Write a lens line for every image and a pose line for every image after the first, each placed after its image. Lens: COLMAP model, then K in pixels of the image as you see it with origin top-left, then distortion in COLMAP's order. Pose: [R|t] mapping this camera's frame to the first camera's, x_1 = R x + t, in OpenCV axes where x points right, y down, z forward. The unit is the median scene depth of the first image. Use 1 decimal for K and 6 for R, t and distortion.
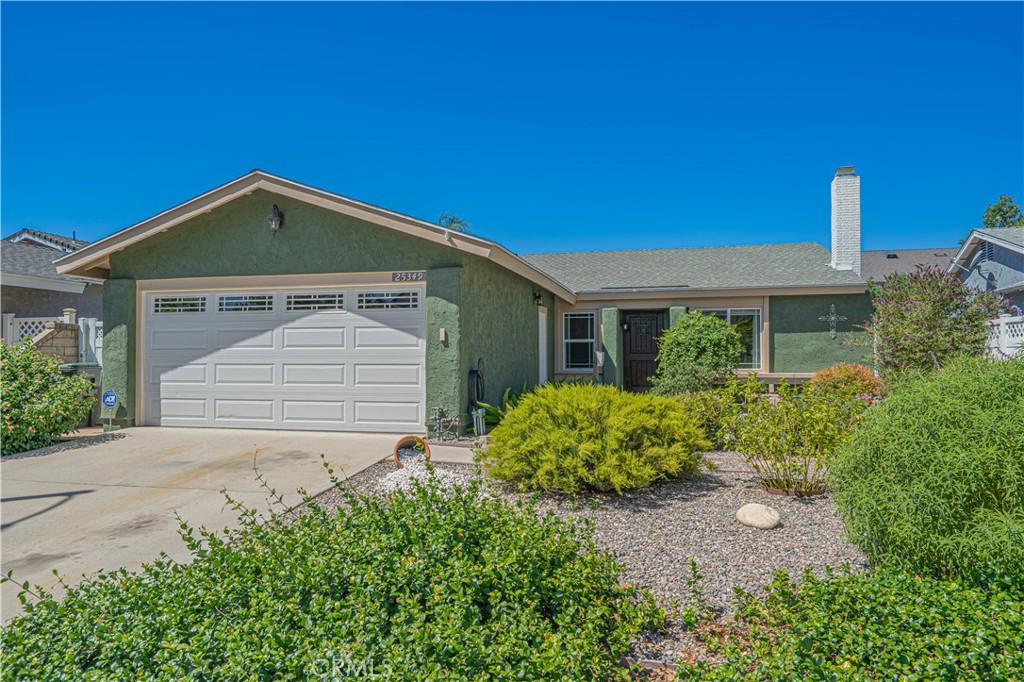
lens RADIAL K [[692.6, 0, 512.0], [0, 692.6, 341.0], [0, 0, 1]] dist [0.008176, 0.000924]
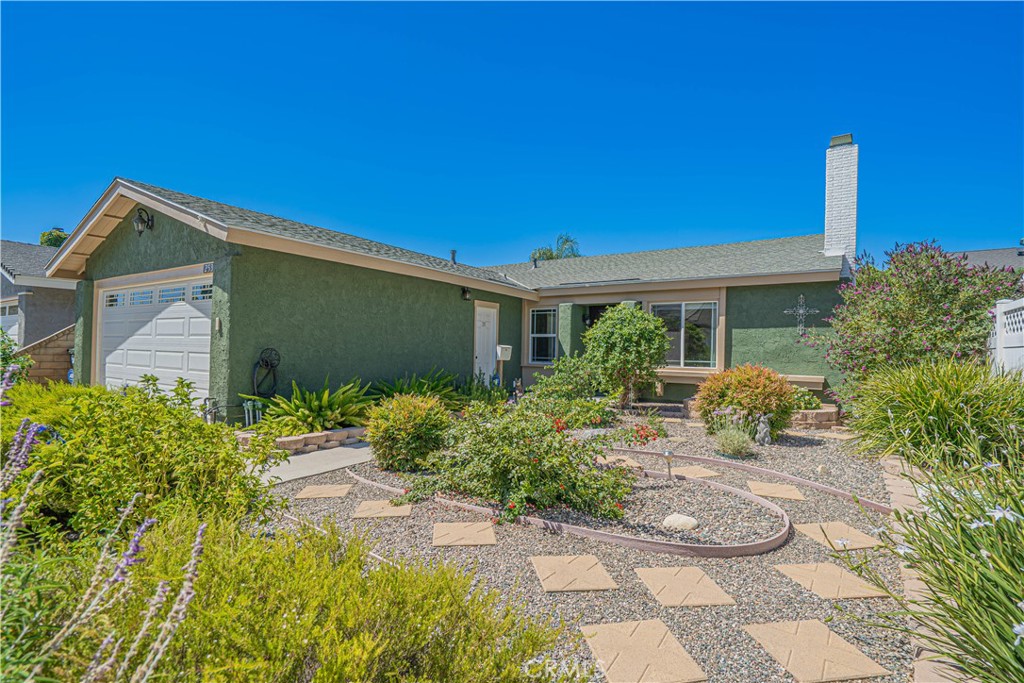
lens RADIAL K [[502.0, 0, 512.0], [0, 502.0, 341.5], [0, 0, 1]] dist [0.000041, 0.000067]
pose [[0.939458, 0.013626, -0.342392, 0.378401], [-0.011634, 0.999901, 0.007869, 0.003990], [0.342465, -0.003409, 0.939524, 0.331629]]
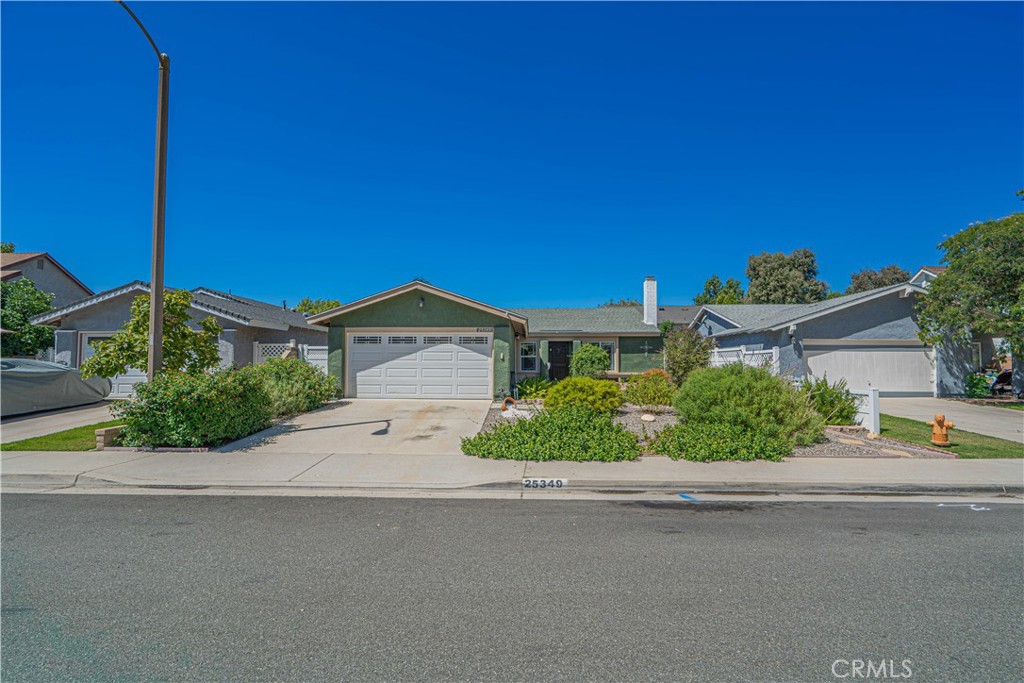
lens RADIAL K [[459.1, 0, 516.5], [0, 459.1, 345.3], [0, 0, 1]] dist [0.002067, 0.000596]
pose [[0.978001, 0.012635, 0.208215, -0.261760], [-0.010006, 0.999856, -0.013676, -0.017200], [-0.208358, 0.011292, 0.977987, -0.360060]]
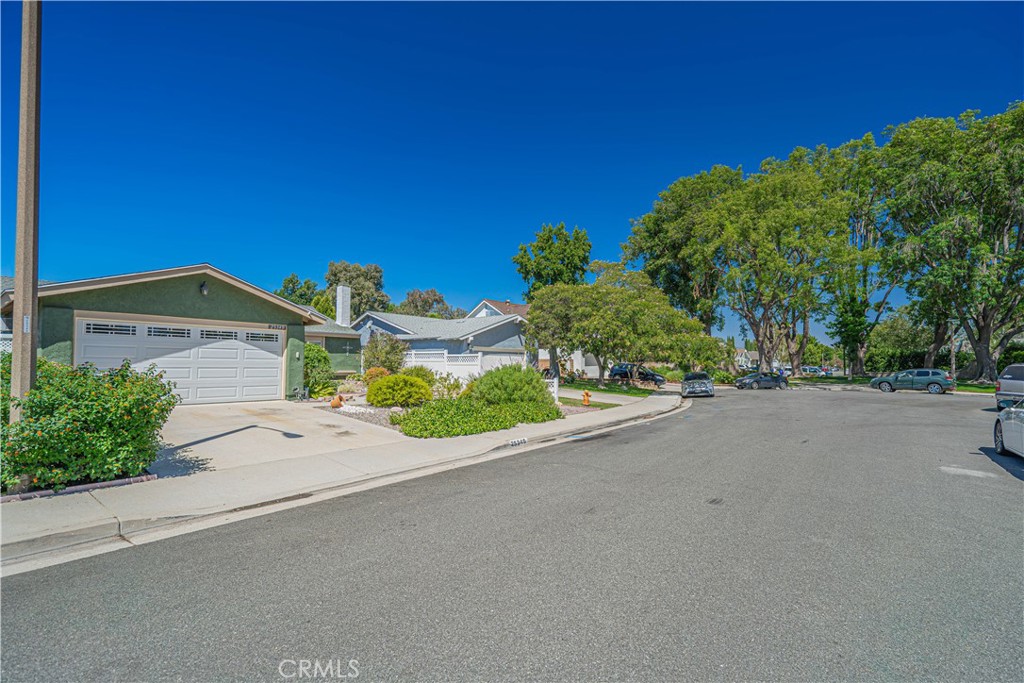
lens RADIAL K [[462.0, 0, 513.6], [0, 462.0, 344.3], [0, 0, 1]] dist [-0.003580, 0.000847]
pose [[0.406075, 0.044155, 0.912772, -0.842073], [-0.035553, 0.998839, -0.032501, -0.014013], [-0.913148, -0.019254, 0.407174, -0.187055]]
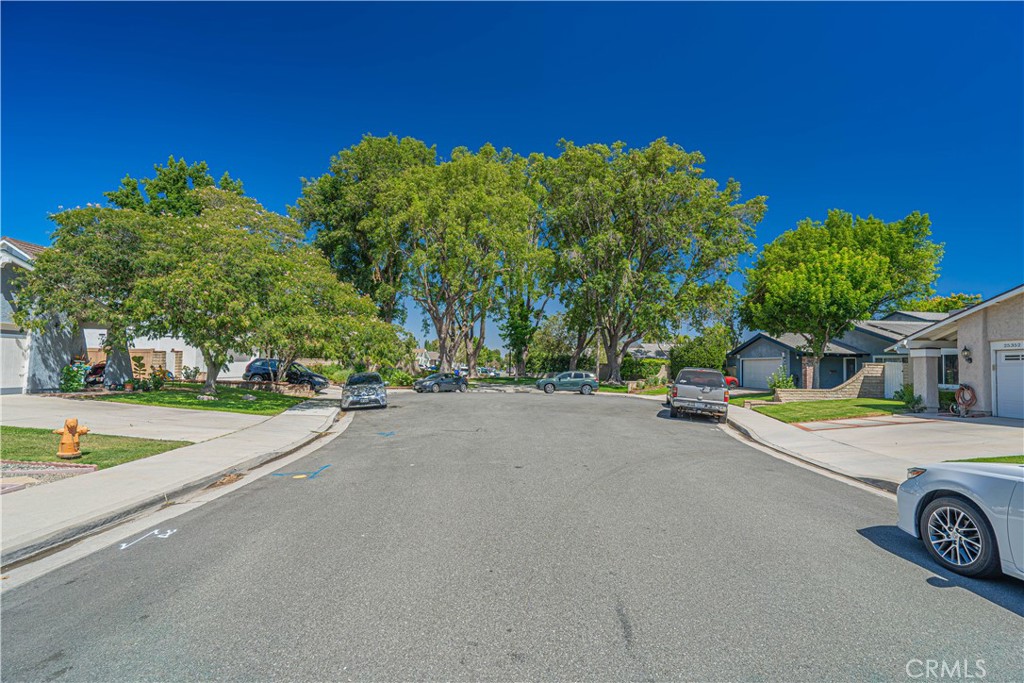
lens RADIAL K [[458.0, 0, 515.1], [0, 458.0, 344.6], [0, 0, 1]] dist [-0.003839, 0.000427]
pose [[-0.241462, 0.045153, 0.969359, -0.167832], [-0.054769, 0.996691, -0.060069, -0.014612], [-0.968863, -0.067596, -0.238190, -0.203985]]
